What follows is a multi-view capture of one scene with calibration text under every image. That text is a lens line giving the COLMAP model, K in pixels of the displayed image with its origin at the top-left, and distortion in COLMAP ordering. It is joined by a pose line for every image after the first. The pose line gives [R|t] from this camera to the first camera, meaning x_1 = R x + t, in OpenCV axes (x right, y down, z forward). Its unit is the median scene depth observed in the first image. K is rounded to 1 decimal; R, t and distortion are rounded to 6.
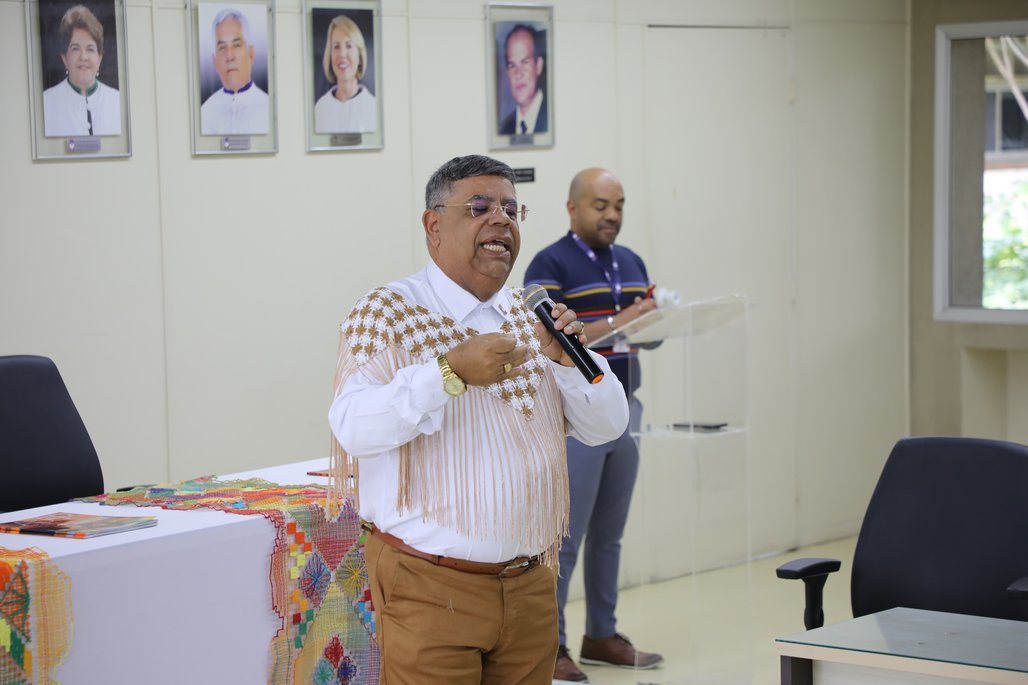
lens RADIAL K [[2853.8, 0, 519.9], [0, 2853.8, 323.9], [0, 0, 1]] dist [0.676693, -0.102510]
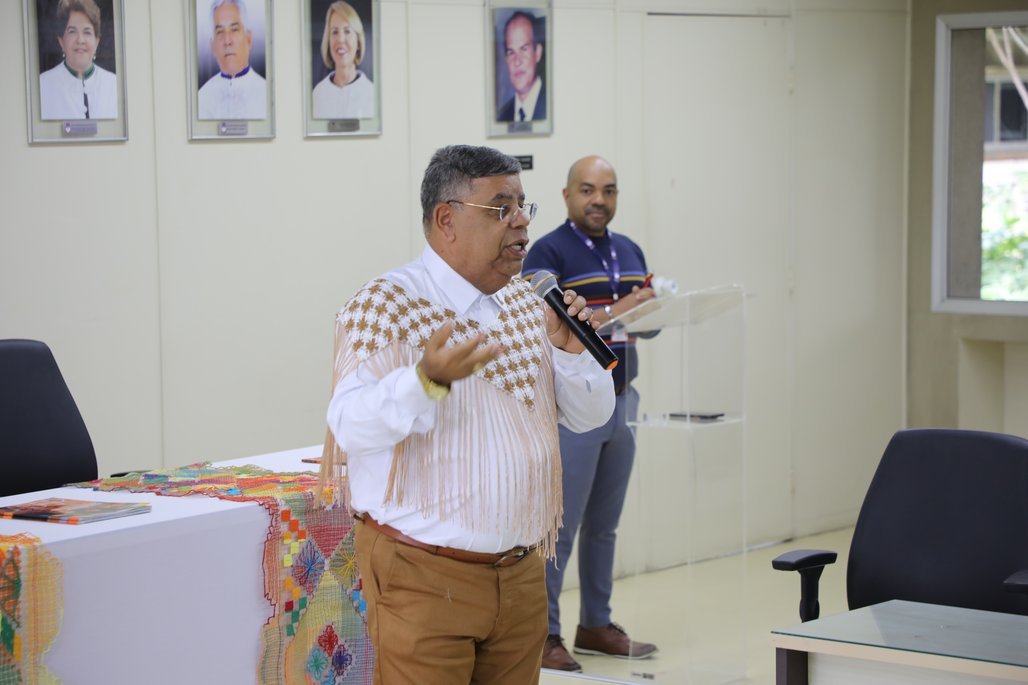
lens RADIAL K [[2853.8, 0, 519.9], [0, 2853.8, 323.9], [0, 0, 1]] dist [0.676693, -0.102510]
pose [[0.999967, 0.008090, 0.001133, -0.000011], [-0.008095, 0.999958, 0.004401, -0.000290], [-0.001097, -0.004410, 0.999990, 0.003803]]
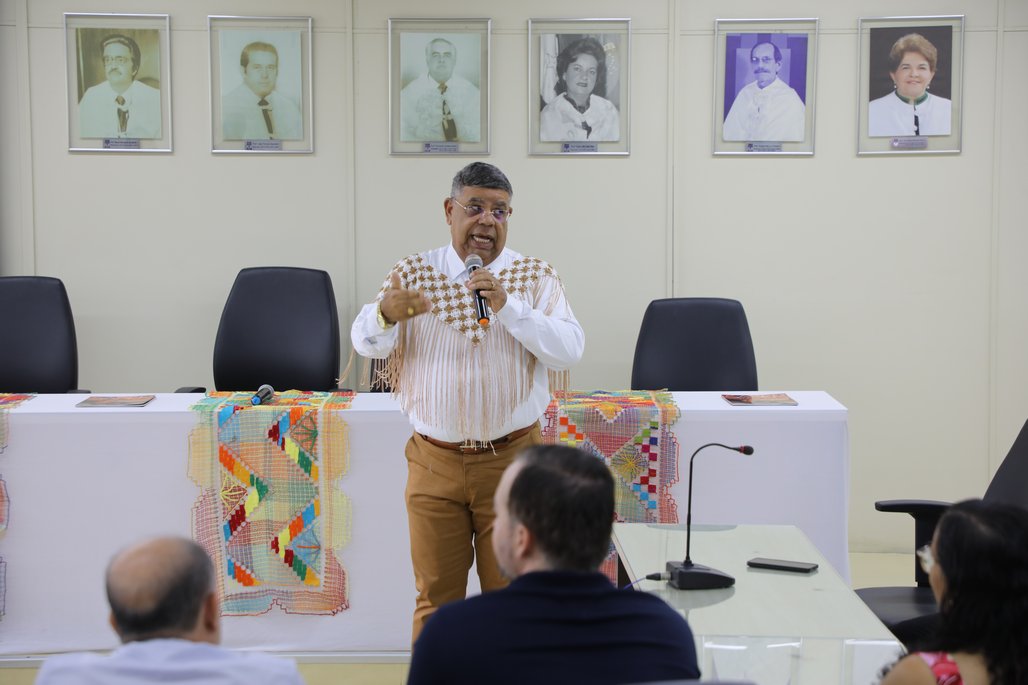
lens RADIAL K [[2853.8, 0, 519.9], [0, 2853.8, 323.9], [0, 0, 1]] dist [0.676693, -0.102510]
pose [[0.611519, 0.078096, -0.787366, 0.828349], [-0.067712, 0.996632, 0.046263, -0.032974], [0.788327, 0.025023, 0.614747, 0.096540]]
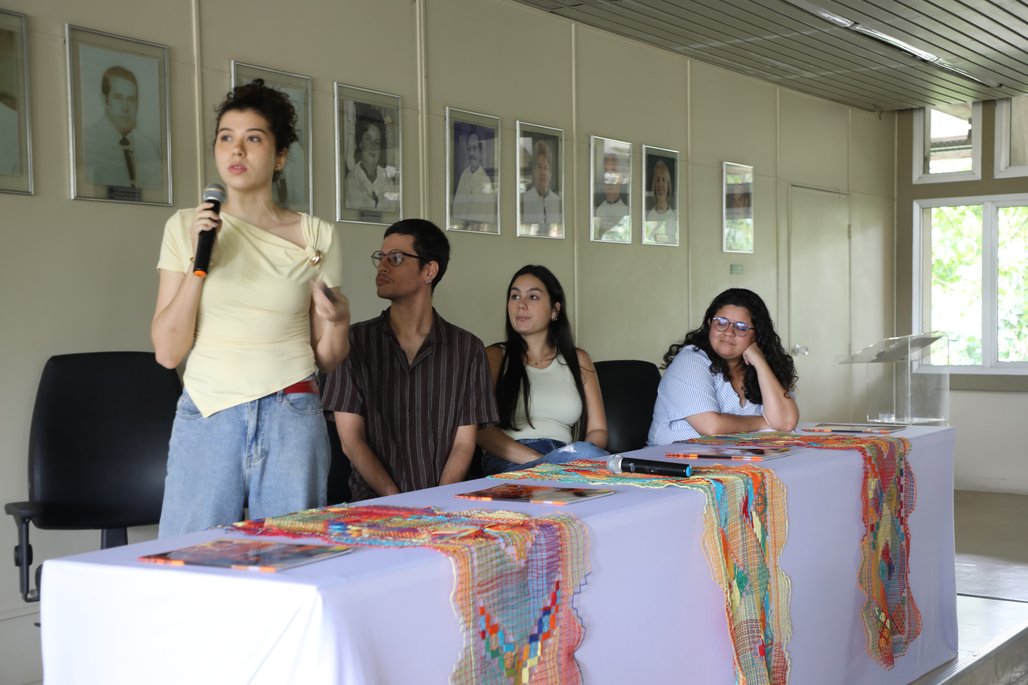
lens RADIAL K [[1420.5, 0, 514.0], [0, 1420.5, 342.5], [0, 0, 1]] dist [0.244663, -0.351756]
pose [[0.997622, 0.004280, 0.068789, -0.238993], [-0.000613, 0.998581, -0.053244, 0.042641], [-0.068919, 0.053076, 0.996209, 0.277358]]
